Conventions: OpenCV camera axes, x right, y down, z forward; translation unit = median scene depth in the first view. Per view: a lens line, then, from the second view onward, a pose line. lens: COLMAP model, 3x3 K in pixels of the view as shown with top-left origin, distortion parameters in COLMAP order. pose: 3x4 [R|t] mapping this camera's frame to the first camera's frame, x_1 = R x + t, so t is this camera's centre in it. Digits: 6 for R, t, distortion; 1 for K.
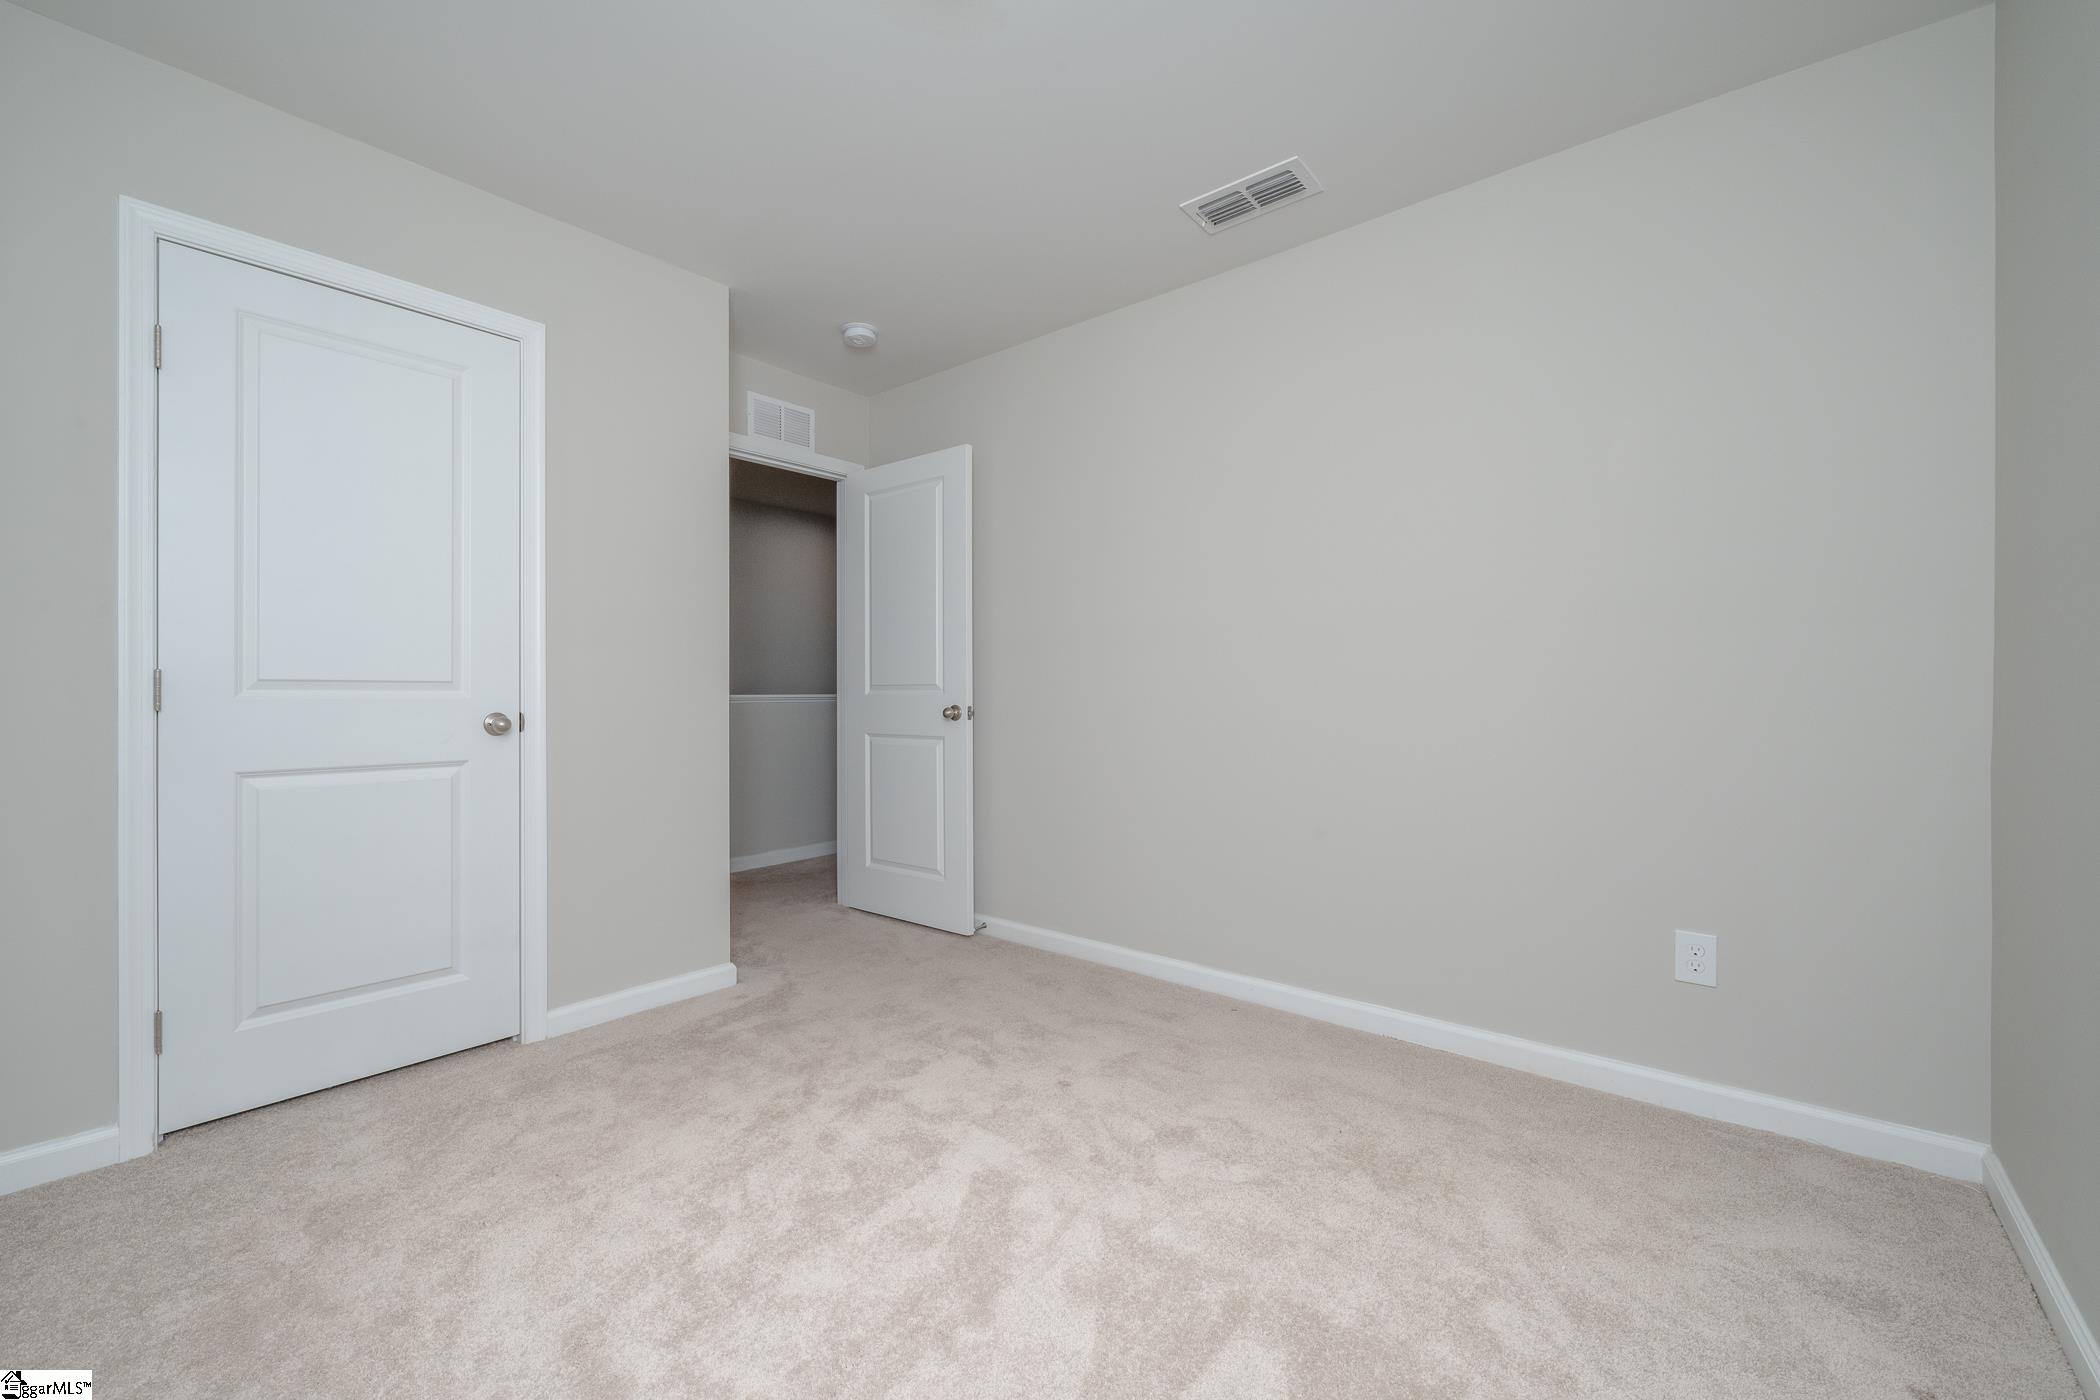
lens RADIAL K [[838.1, 0, 1018.5], [0, 838.1, 701.9], [0, 0, 1]] dist [-0.000646, -0.000132]
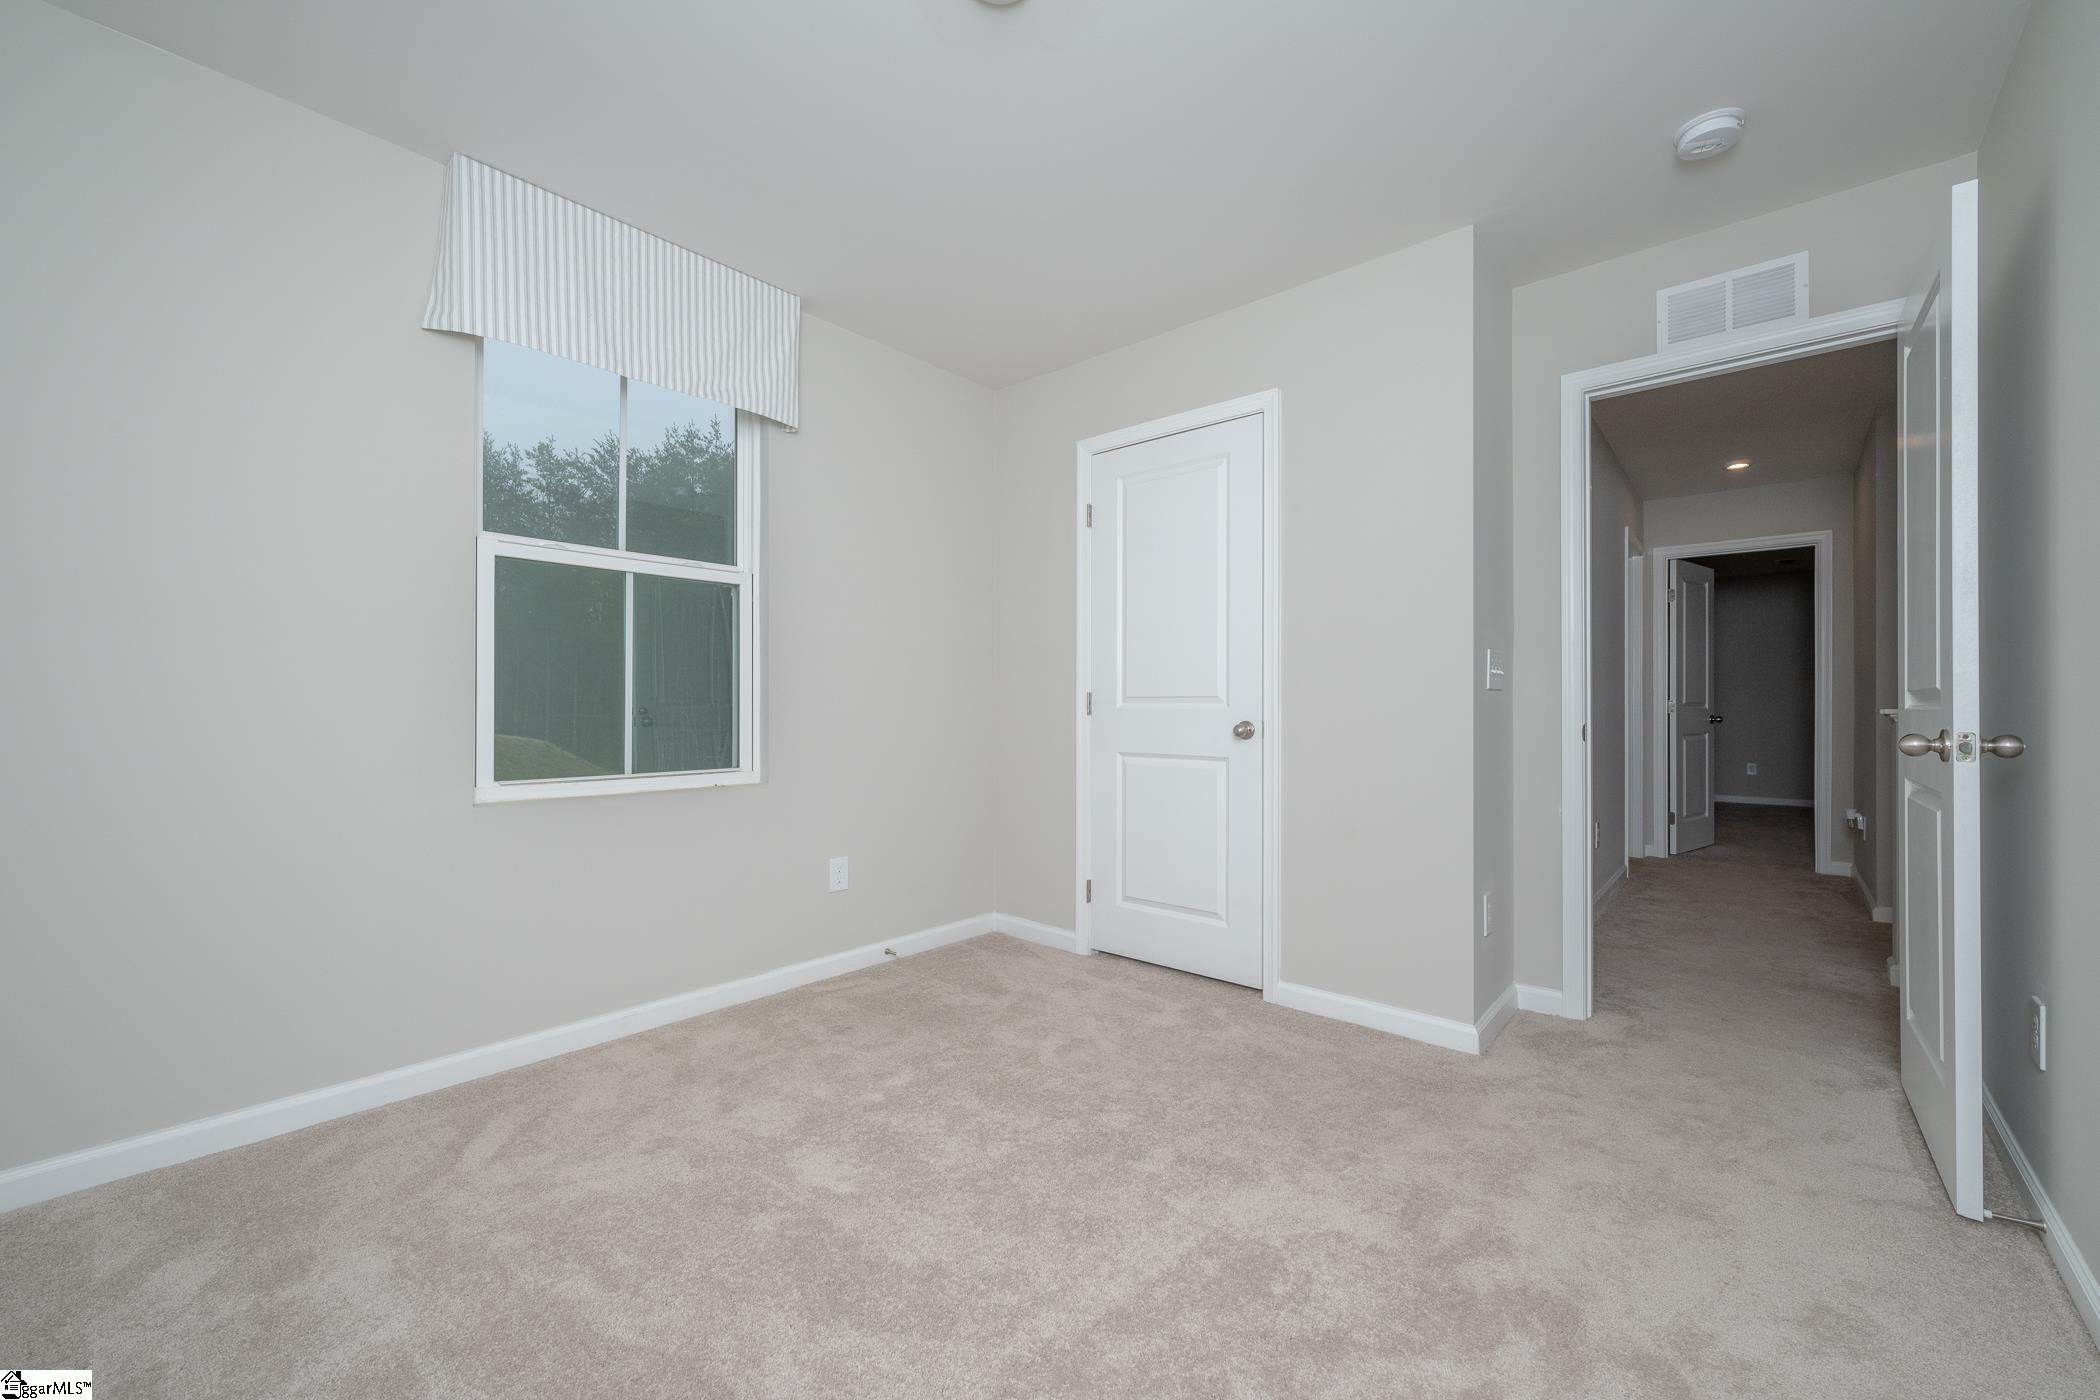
lens RADIAL K [[838.1, 0, 1018.5], [0, 838.1, 701.9], [0, 0, 1]] dist [-0.000646, -0.000132]
pose [[-0.018767, -0.002995, -0.999819, 0.641079], [-0.009759, 0.999948, -0.002813, -0.008290], [0.999776, 0.009705, -0.018795, 0.706347]]
